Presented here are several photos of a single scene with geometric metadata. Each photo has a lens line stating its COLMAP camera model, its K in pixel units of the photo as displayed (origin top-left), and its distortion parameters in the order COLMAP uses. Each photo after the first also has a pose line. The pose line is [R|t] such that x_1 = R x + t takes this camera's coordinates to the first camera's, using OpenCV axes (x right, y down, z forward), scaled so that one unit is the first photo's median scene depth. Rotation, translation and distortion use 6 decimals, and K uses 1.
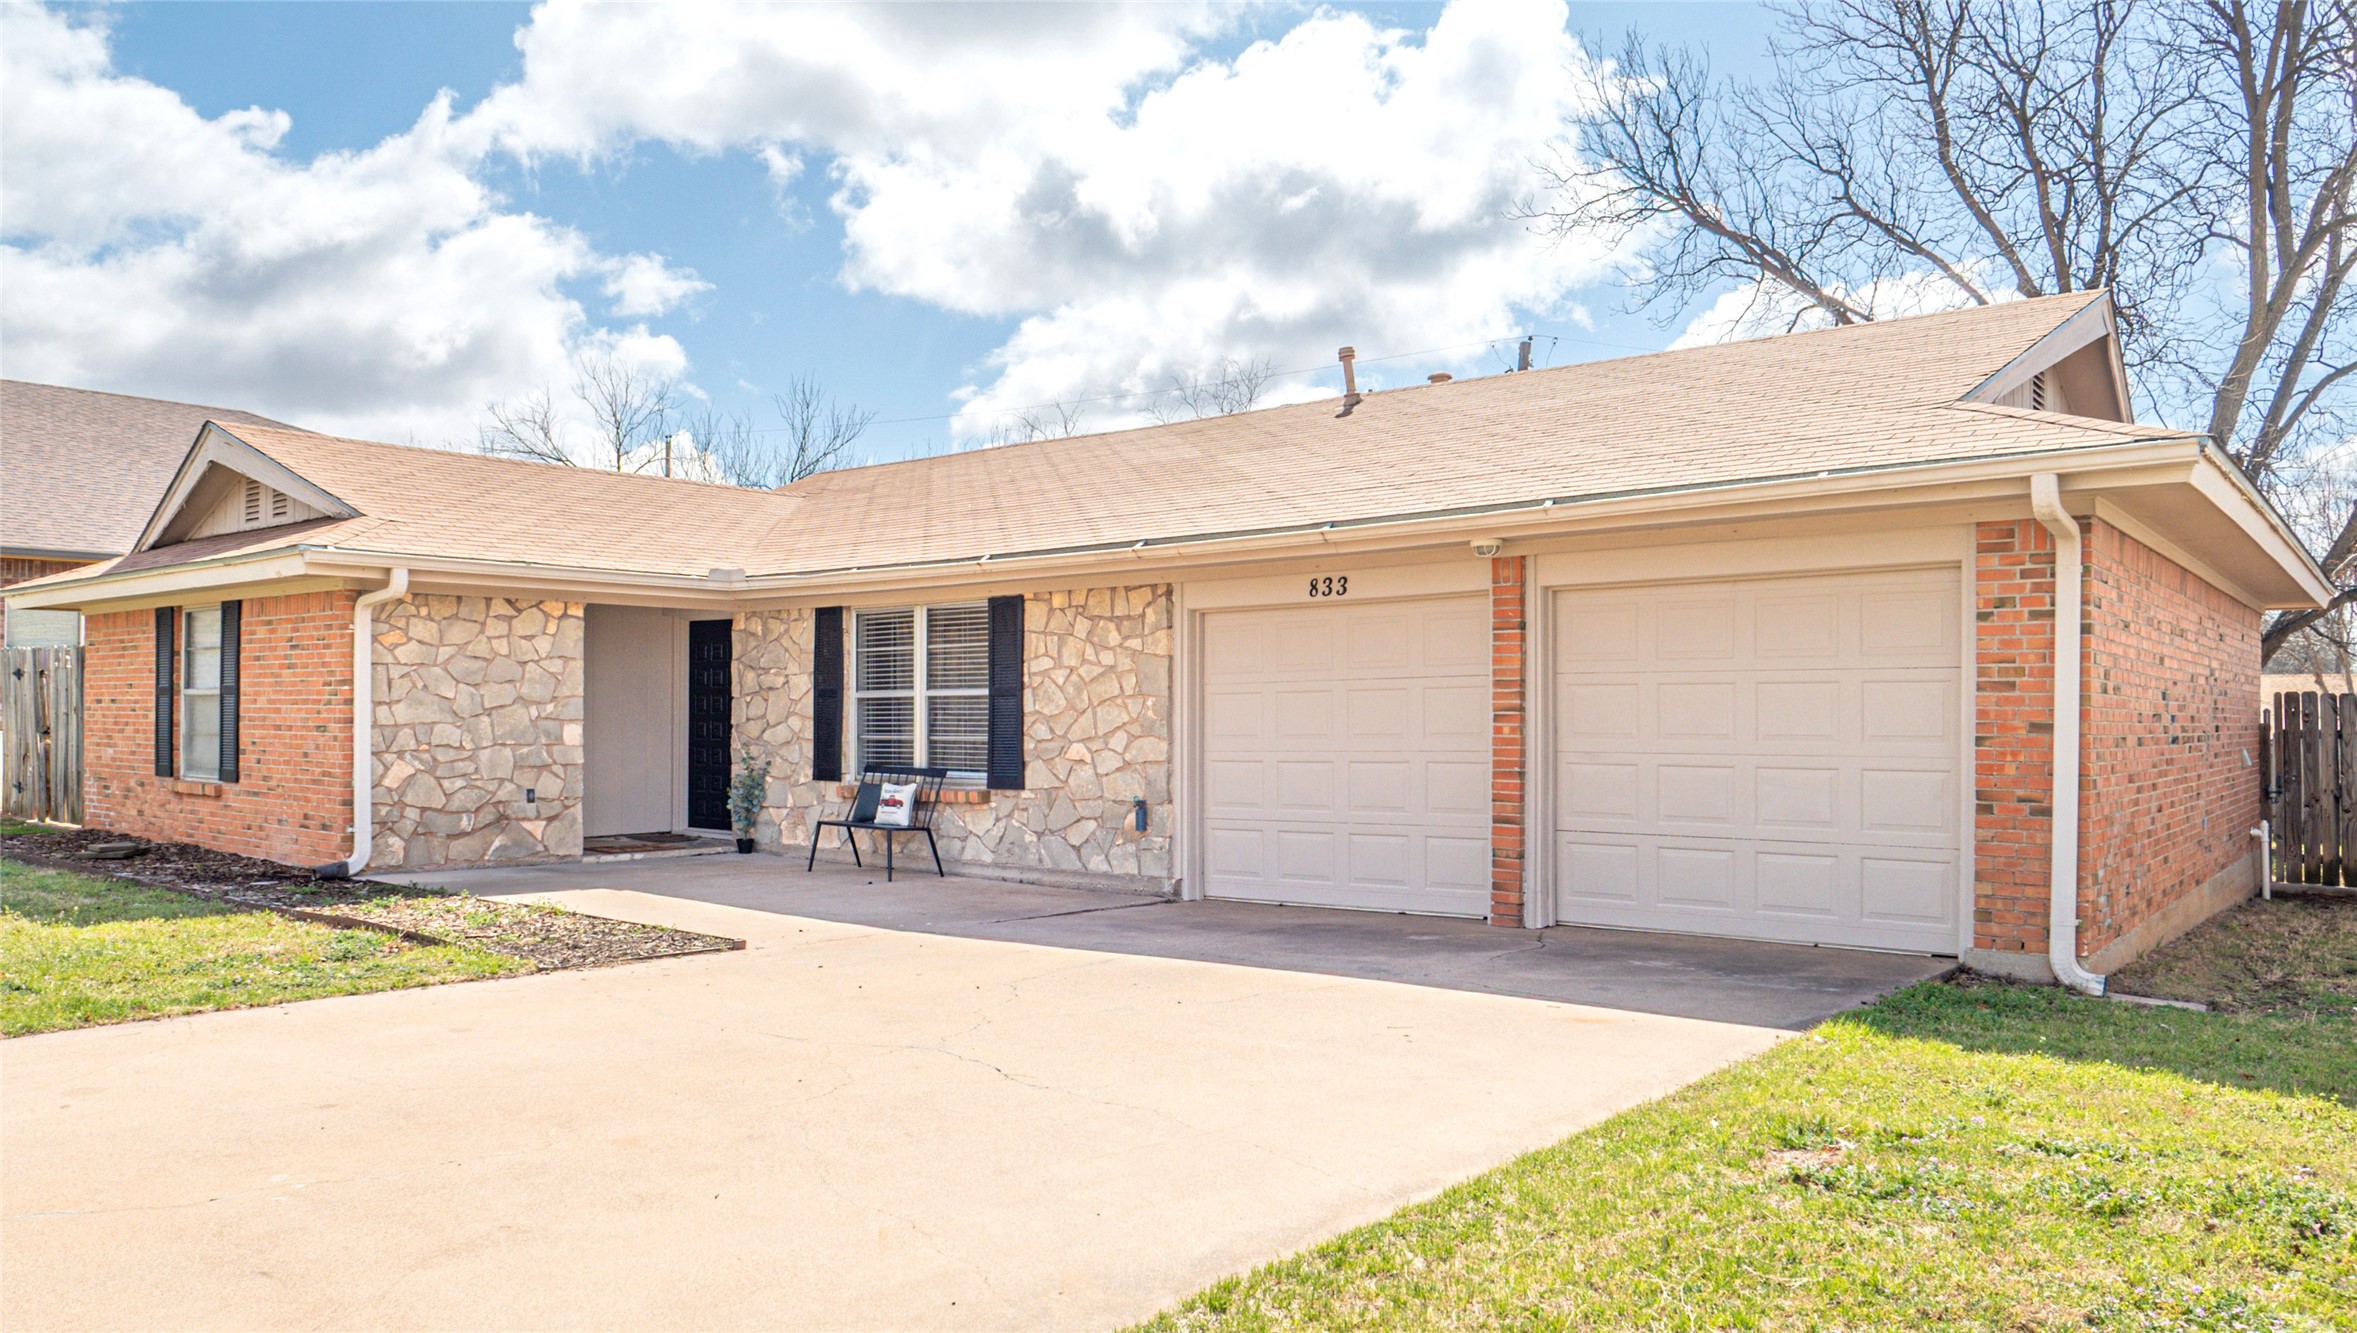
lens RADIAL K [[1645.7, 0, 1165.5], [0, 1645.7, 714.4], [0, 0, 1]] dist [-0.052798, 0.032090]
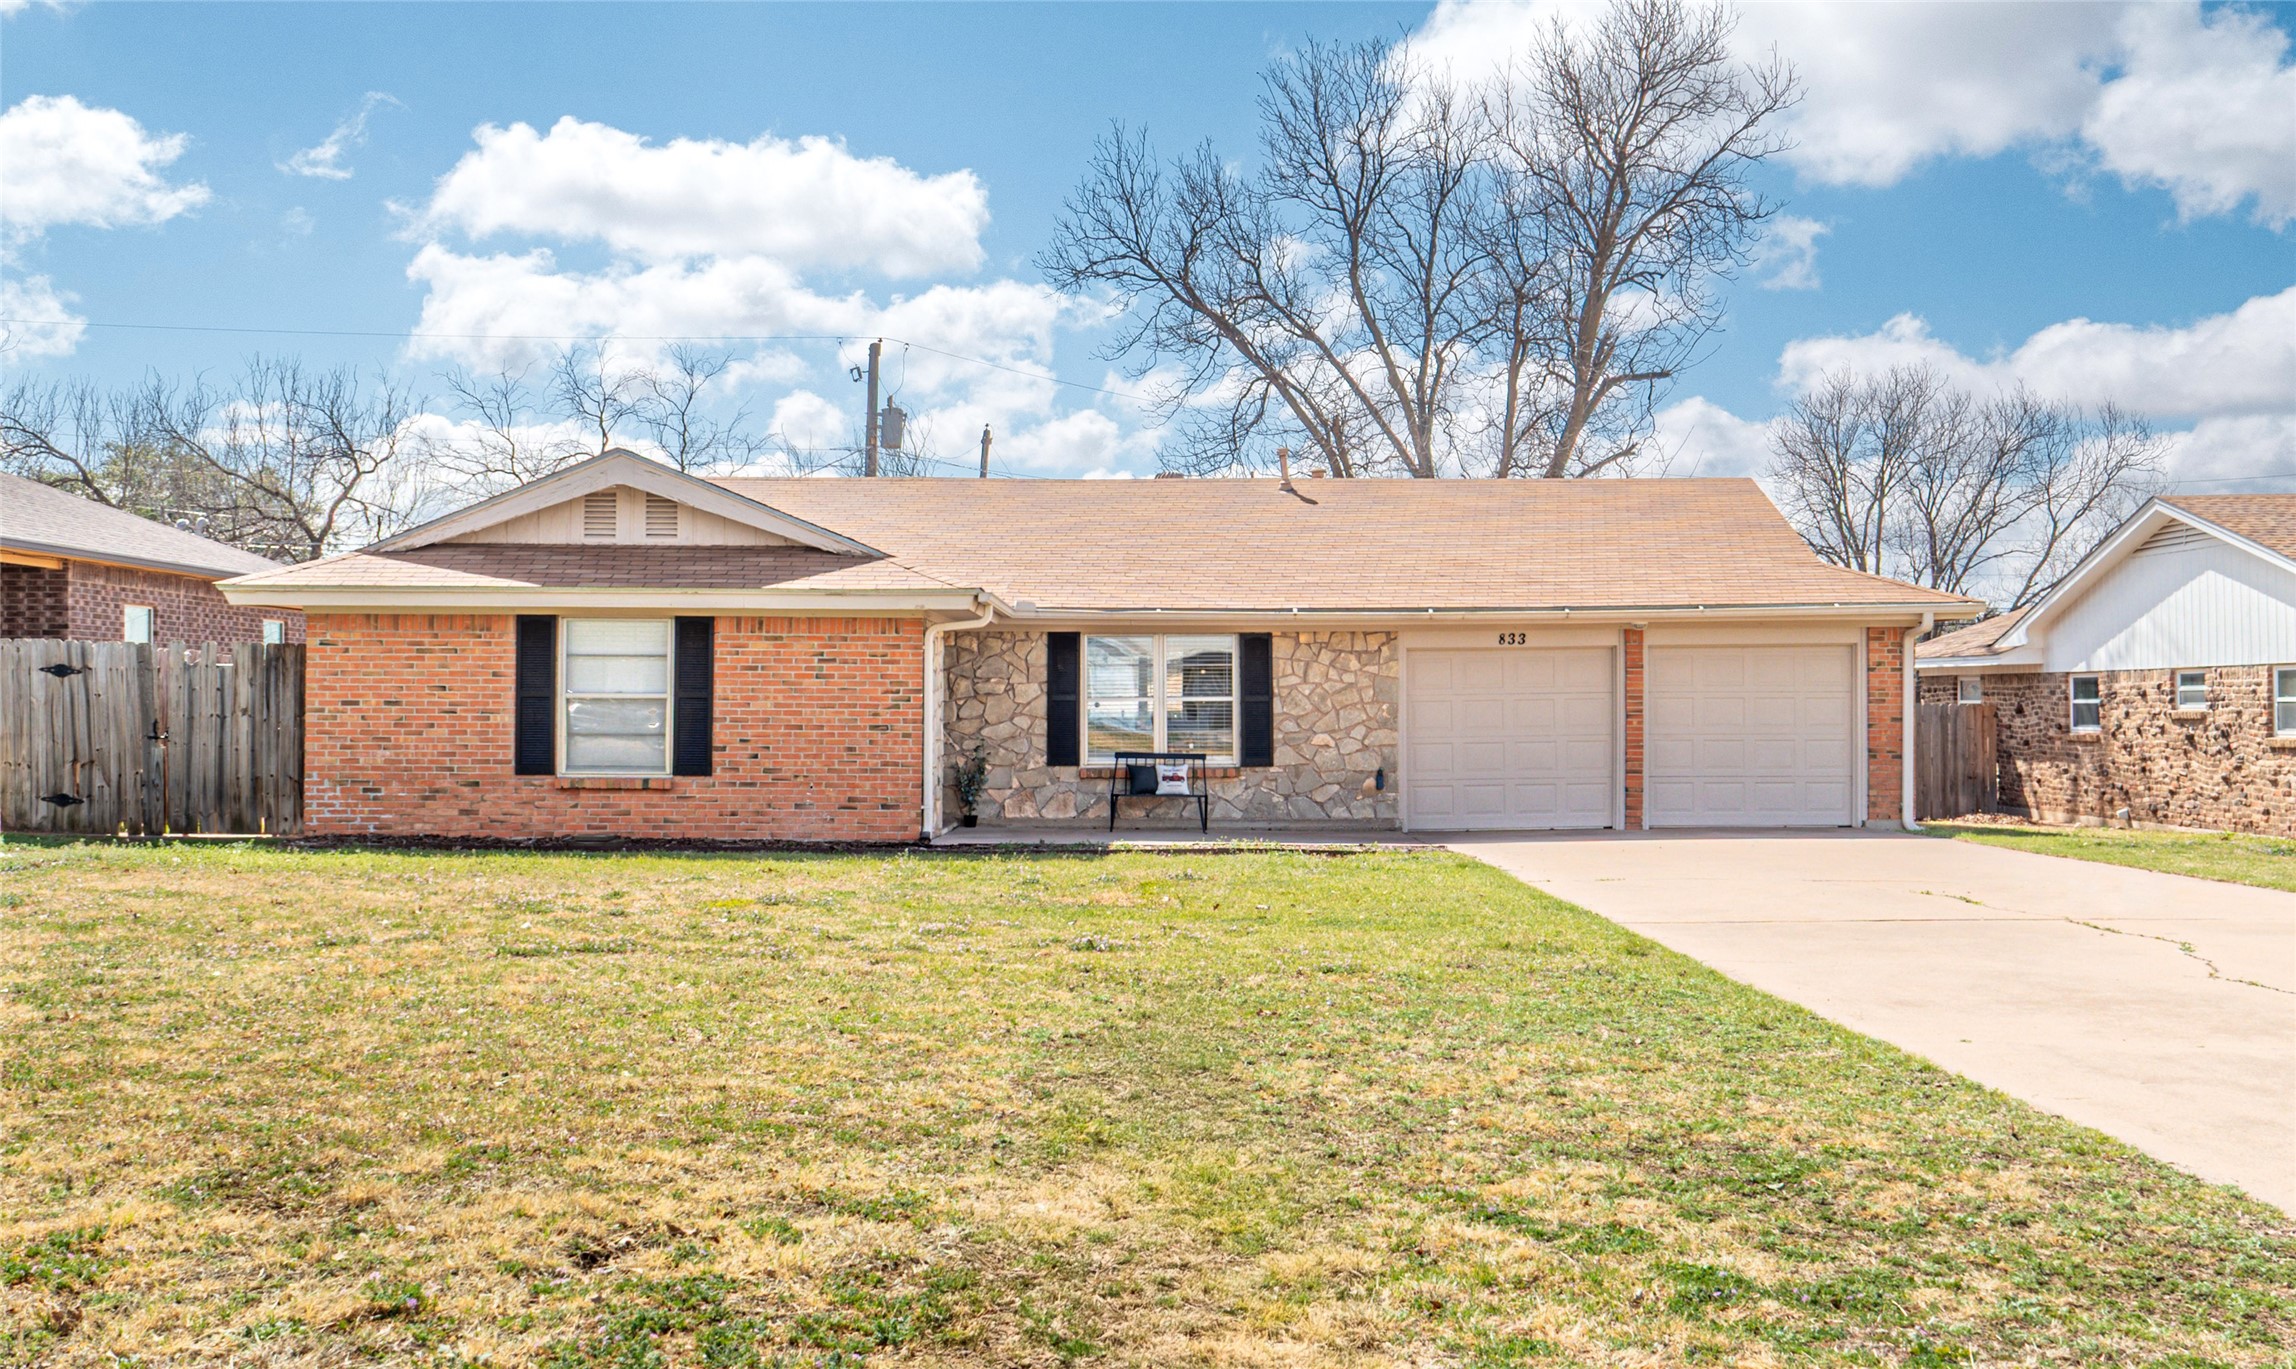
lens RADIAL K [[2139.7, 0, 1249.2], [0, 2139.7, 767.2], [0, 0, 1]] dist [-0.003381, 0.010181]
pose [[0.744415, -0.019249, 0.667440, -1.342795], [0.000400, 0.999597, 0.028383, -0.007297], [-0.667717, -0.020862, 0.744123, -0.391748]]
